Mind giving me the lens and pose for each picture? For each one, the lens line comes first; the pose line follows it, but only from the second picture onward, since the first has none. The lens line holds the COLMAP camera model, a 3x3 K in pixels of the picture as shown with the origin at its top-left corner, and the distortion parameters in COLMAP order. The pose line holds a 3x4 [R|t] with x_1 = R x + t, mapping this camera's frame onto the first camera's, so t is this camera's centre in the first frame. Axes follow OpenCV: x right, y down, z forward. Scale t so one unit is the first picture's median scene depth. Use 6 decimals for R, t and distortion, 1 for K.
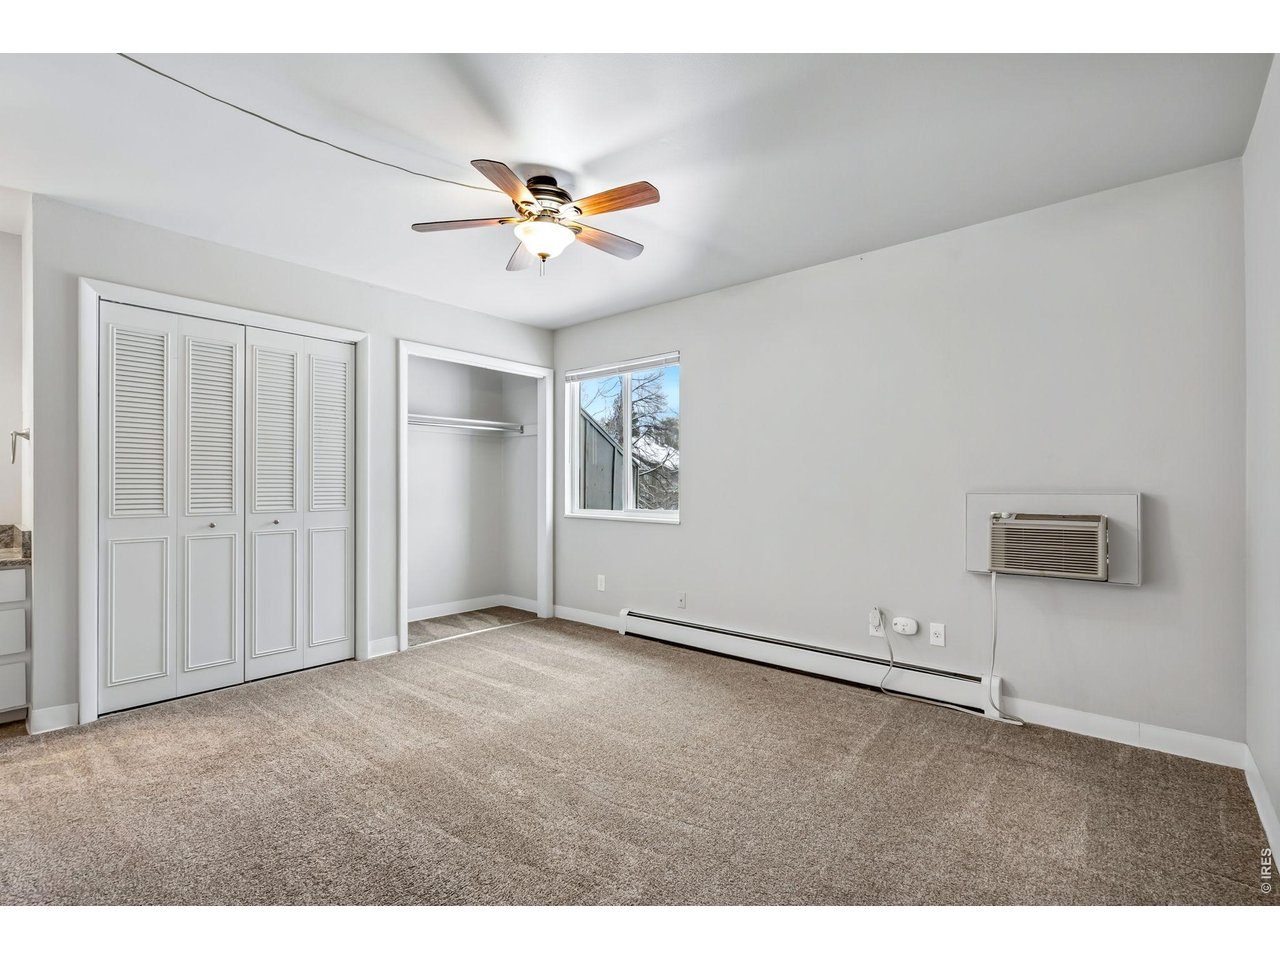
lens RADIAL K [[585.2, 0, 640.9], [0, 585.2, 483.3], [0, 0, 1]] dist [0.000482, 0.000030]
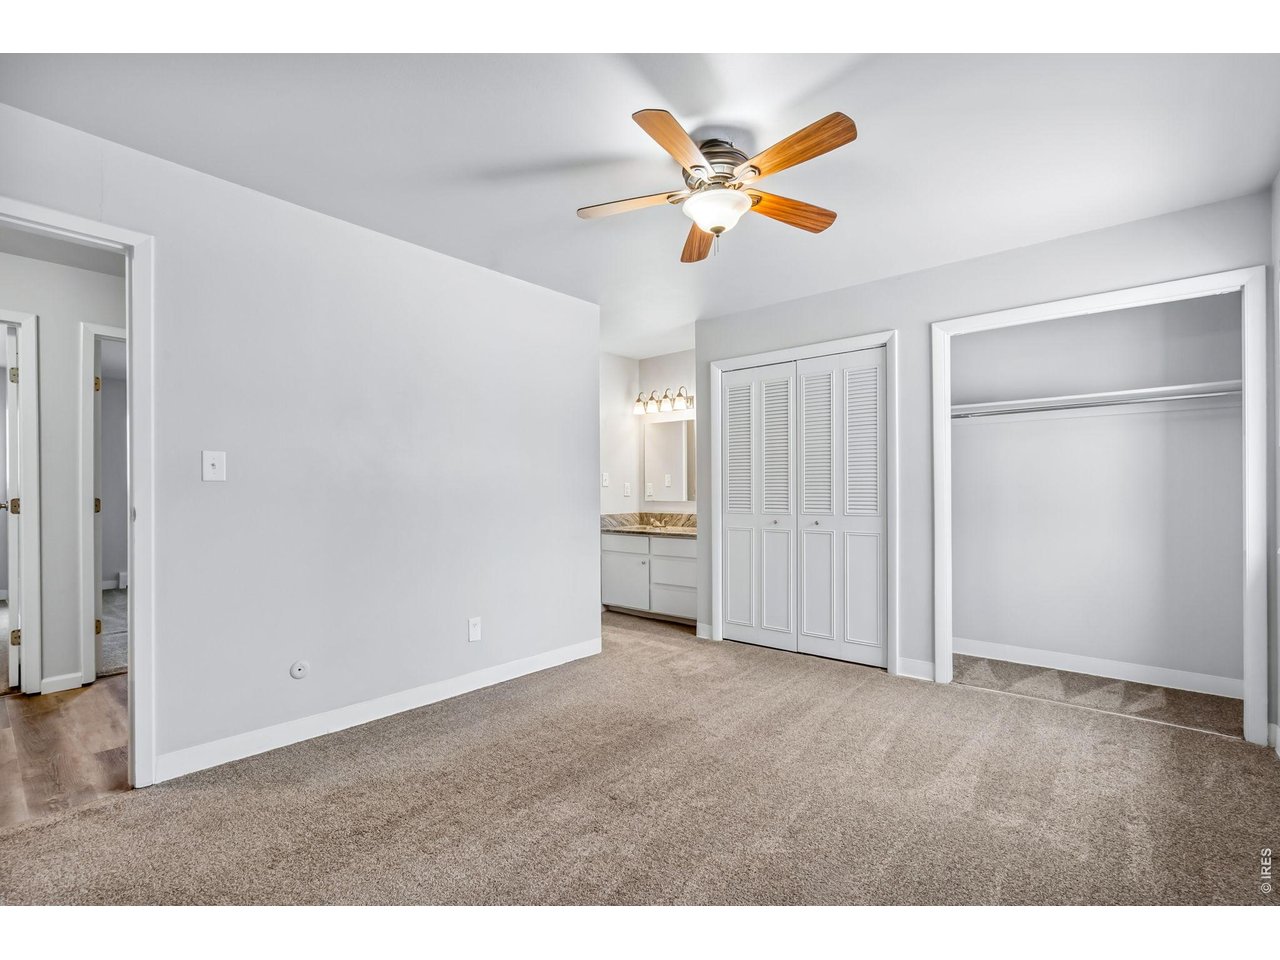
lens RADIAL K [[585.2, 0, 640.8], [0, 585.2, 487.8], [0, 0, 1]] dist [0.000482, 0.000030]
pose [[0.001794, -0.005590, -0.999983, 0.503528], [0.006114, 0.999966, -0.005579, 0.001366], [0.999980, -0.006104, 0.001828, 0.619649]]
